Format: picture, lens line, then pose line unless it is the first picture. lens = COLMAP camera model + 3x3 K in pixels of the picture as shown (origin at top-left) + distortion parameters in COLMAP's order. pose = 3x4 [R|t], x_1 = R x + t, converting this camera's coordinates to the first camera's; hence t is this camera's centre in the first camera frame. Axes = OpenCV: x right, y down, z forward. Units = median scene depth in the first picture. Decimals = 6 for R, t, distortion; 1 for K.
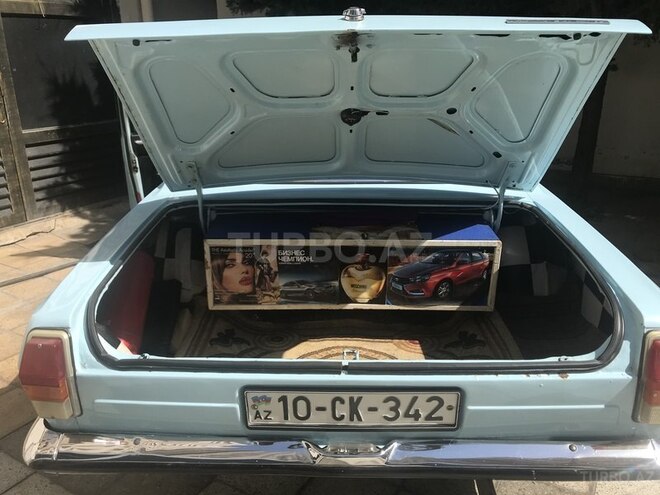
lens RADIAL K [[551.8, 0, 327.9], [0, 551.8, 248.0], [0, 0, 1]] dist [0.001897, -0.003860]
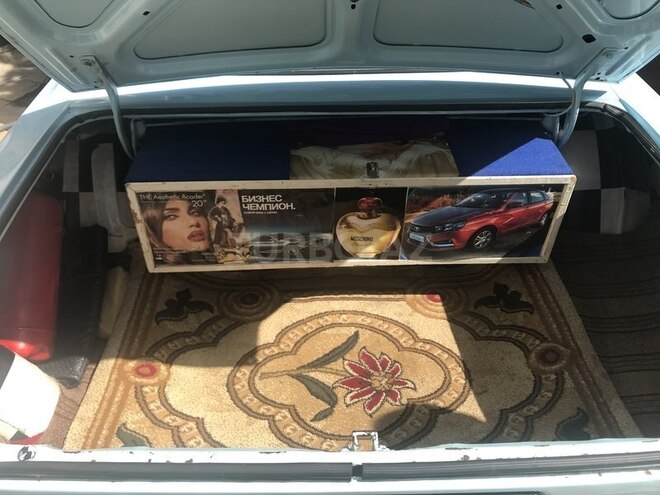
lens RADIAL K [[551.8, 0, 328.9], [0, 551.8, 243.9], [0, 0, 1]] dist [0.001897, -0.003860]
pose [[0.999005, -0.029258, 0.033648, -0.009092], [0.016700, 0.945201, 0.326062, -0.149689], [-0.041344, -0.325176, 0.944749, 0.338610]]
